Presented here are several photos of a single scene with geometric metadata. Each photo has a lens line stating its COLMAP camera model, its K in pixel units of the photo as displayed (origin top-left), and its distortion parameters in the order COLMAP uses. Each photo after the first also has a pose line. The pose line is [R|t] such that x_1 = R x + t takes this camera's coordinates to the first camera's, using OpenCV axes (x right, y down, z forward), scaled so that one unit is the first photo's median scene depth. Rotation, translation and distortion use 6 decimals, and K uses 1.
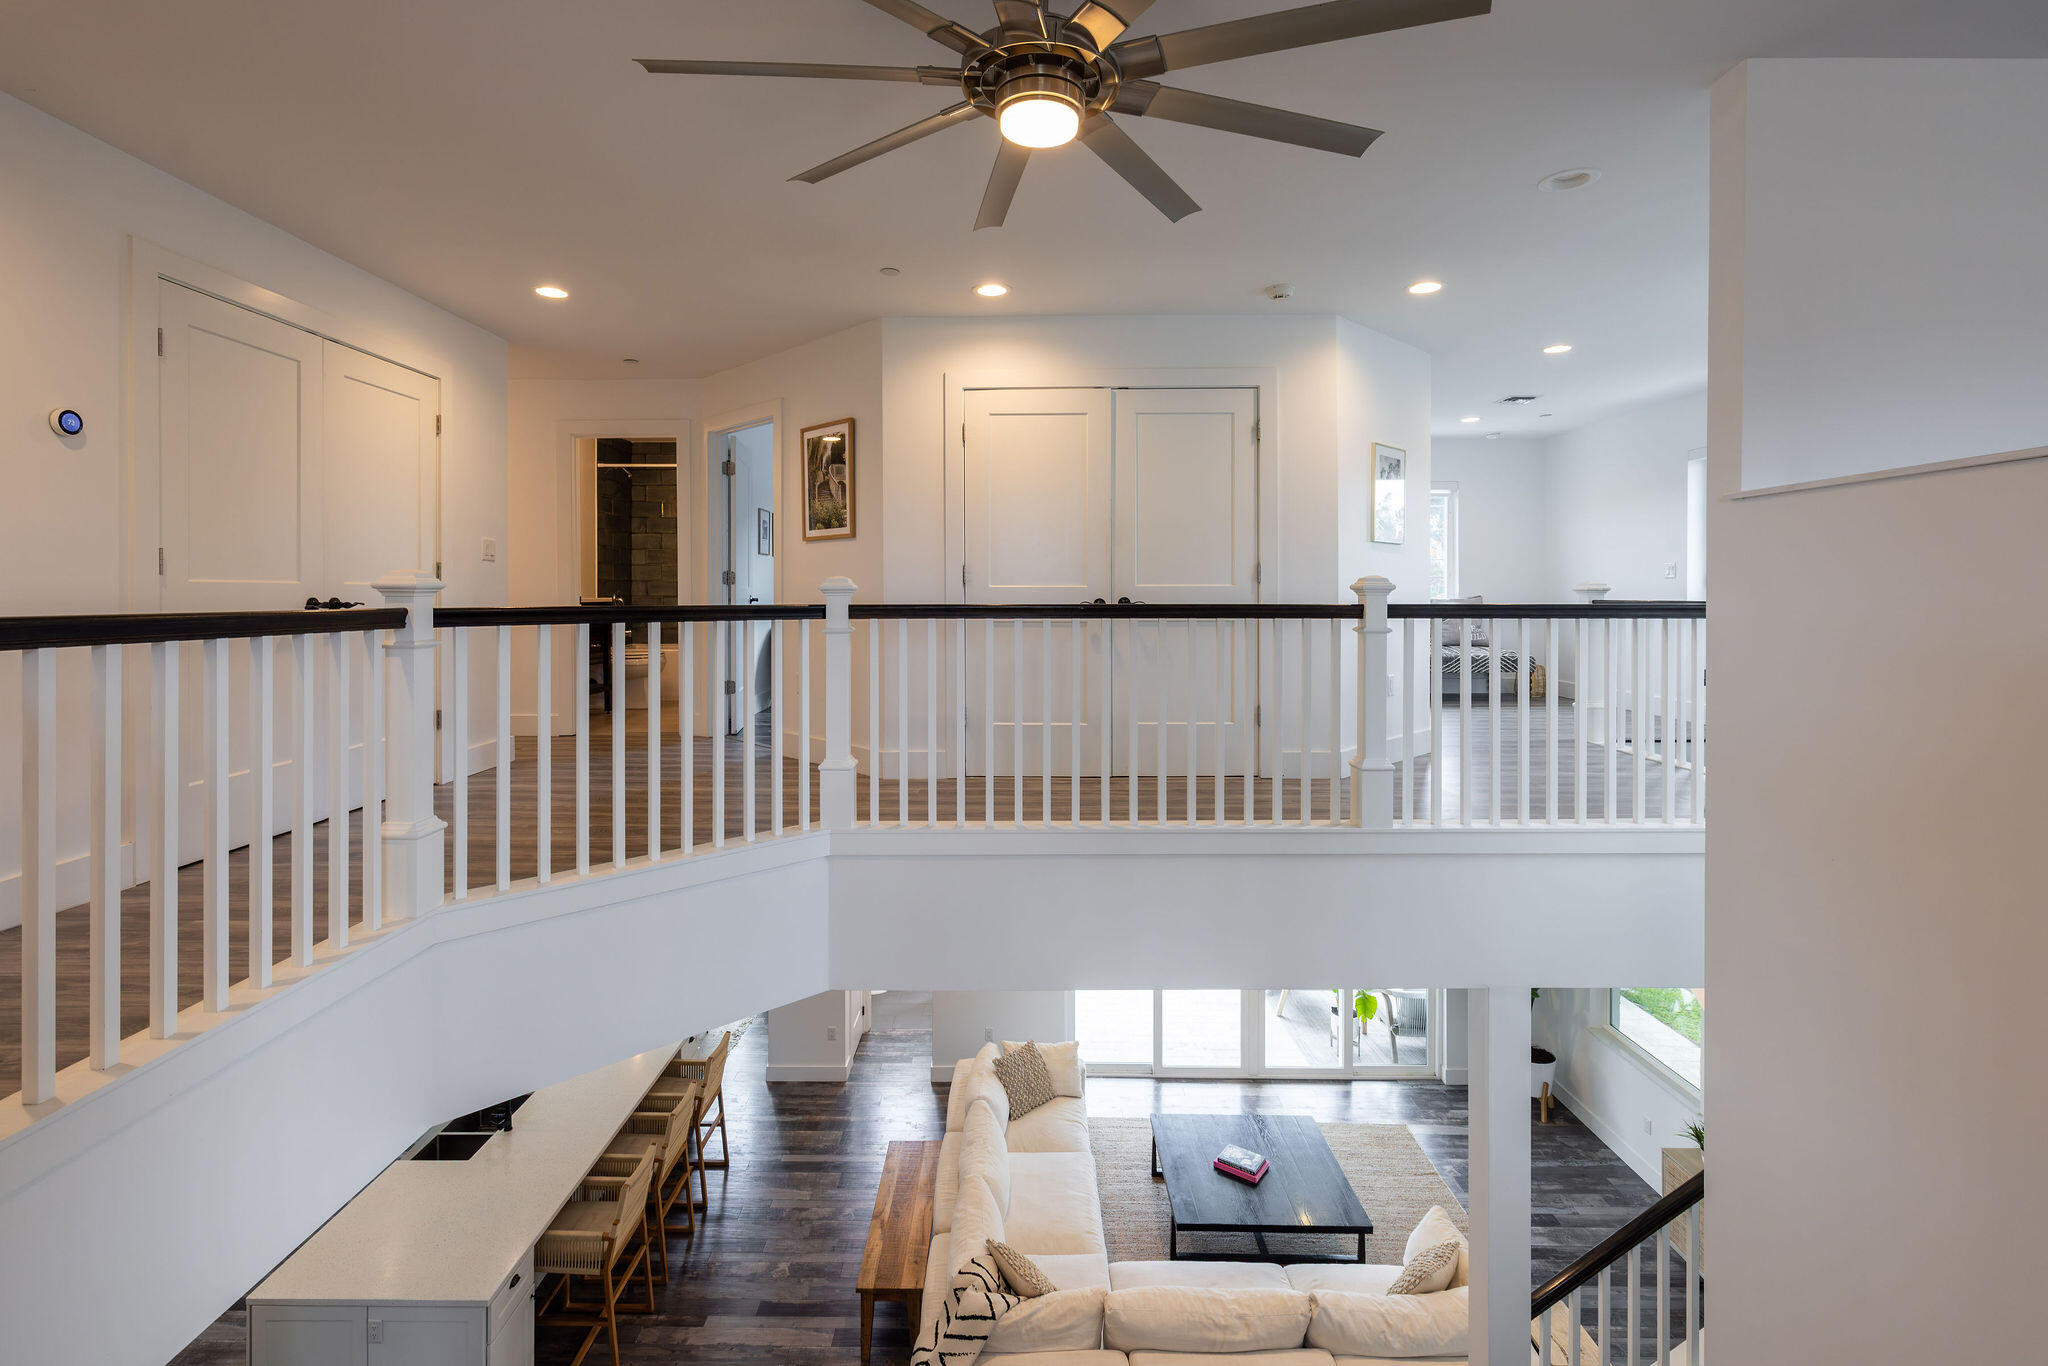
lens RADIAL K [[951.9, 0, 1019.0], [0, 951.9, 604.5], [0, 0, 1]] dist [0.001806, 0.000329]
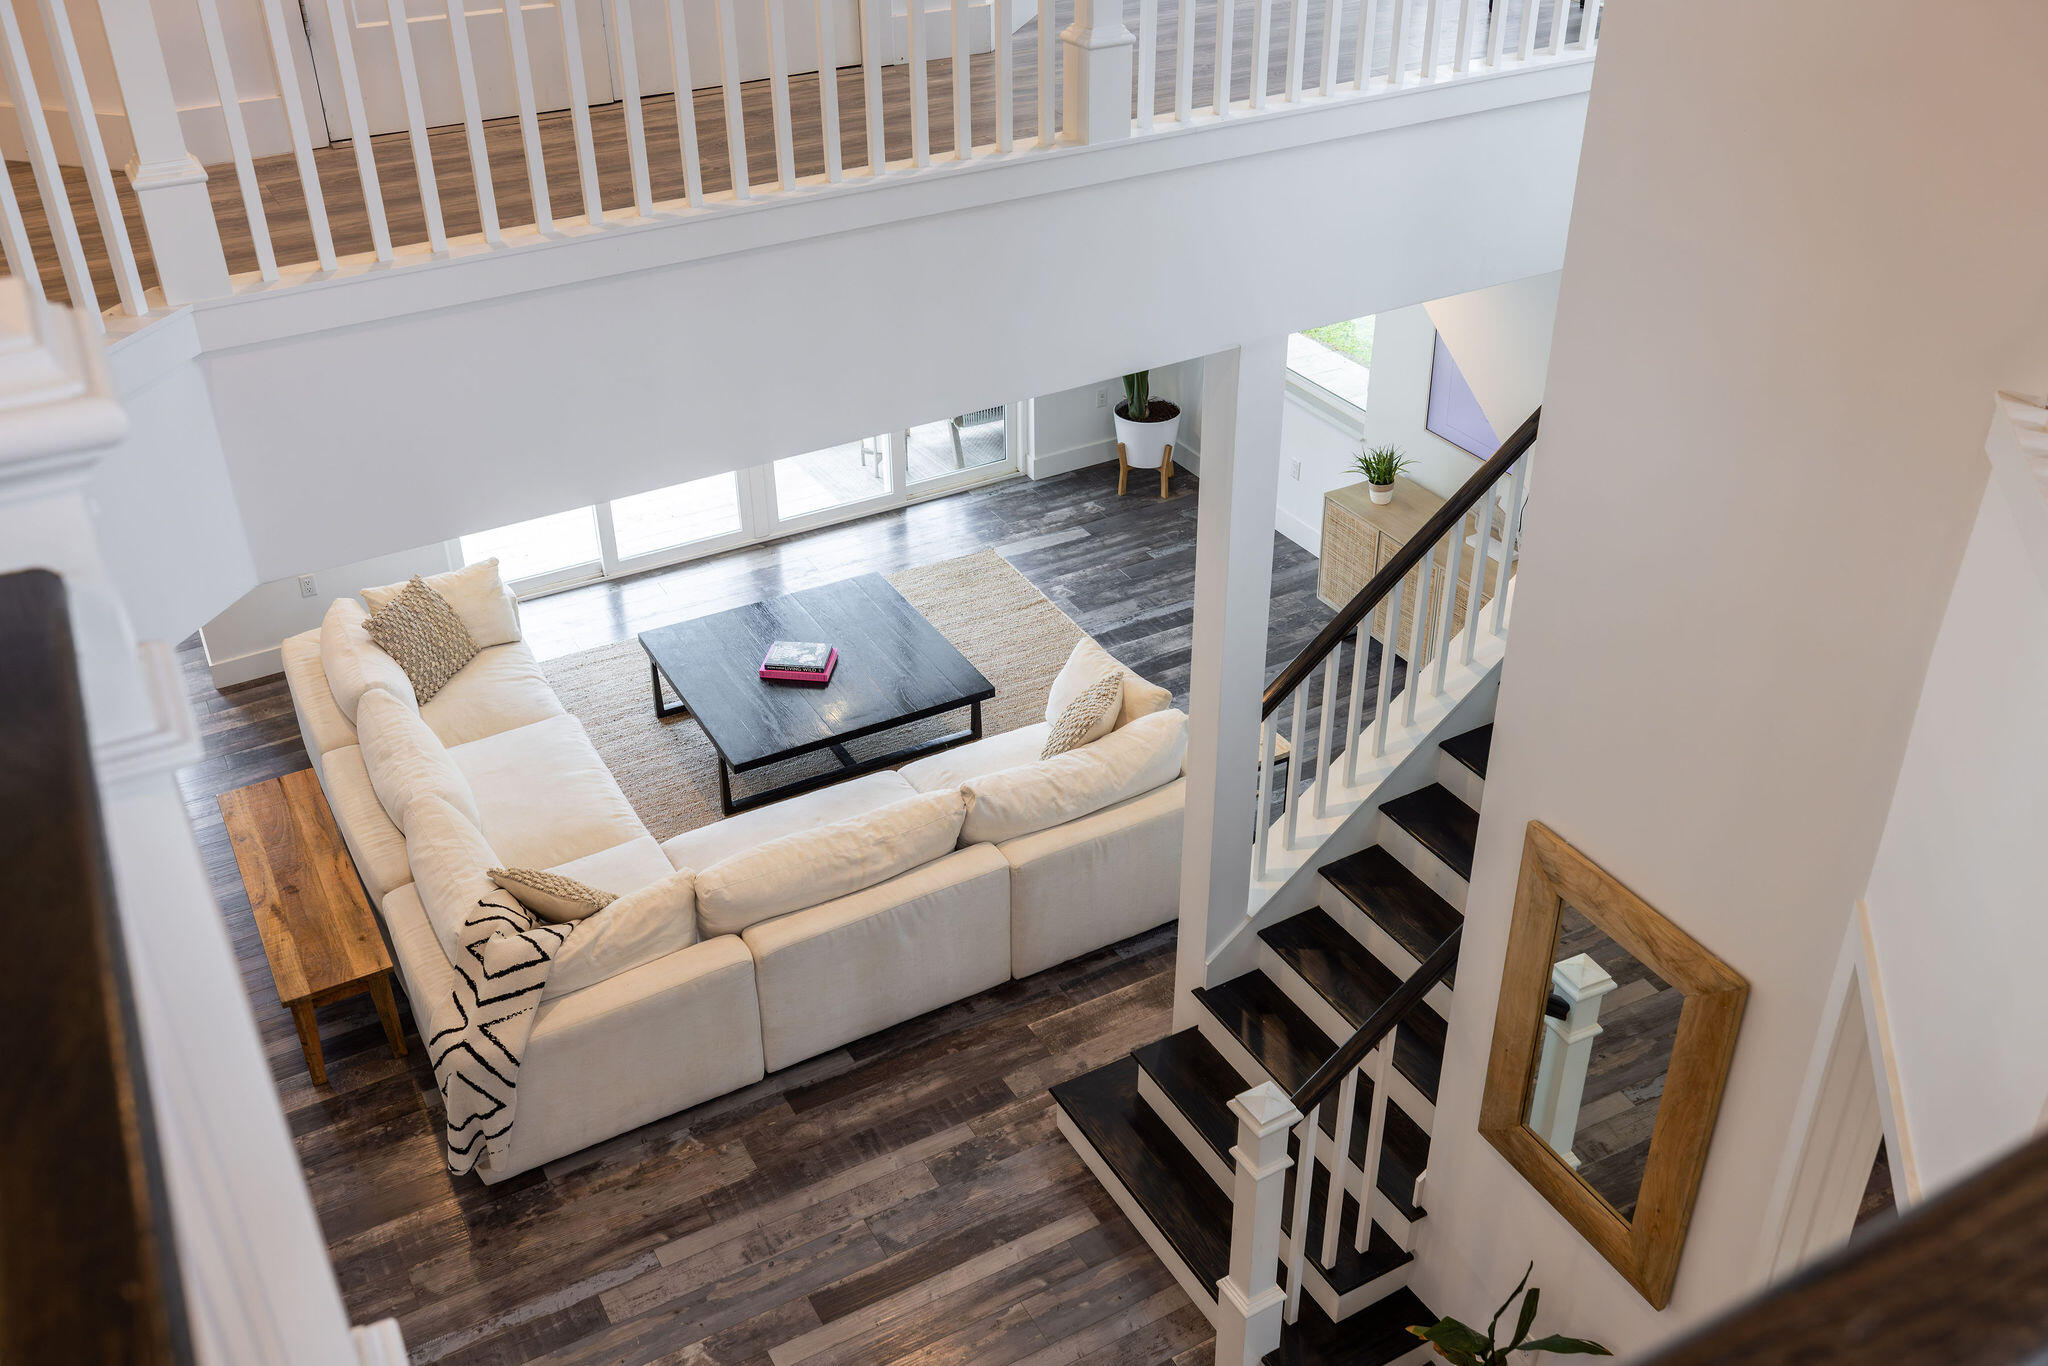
lens RADIAL K [[1858.2, 0, 1024.0], [0, 1858.2, 683.0], [0, 0, 1]] dist [0.003438, 0.000615]
pose [[0.866067, -0.272733, 0.418981, -0.190840], [0.018597, 0.855078, 0.518166, -0.065217], [-0.499583, -0.440975, 0.745626, -0.037162]]
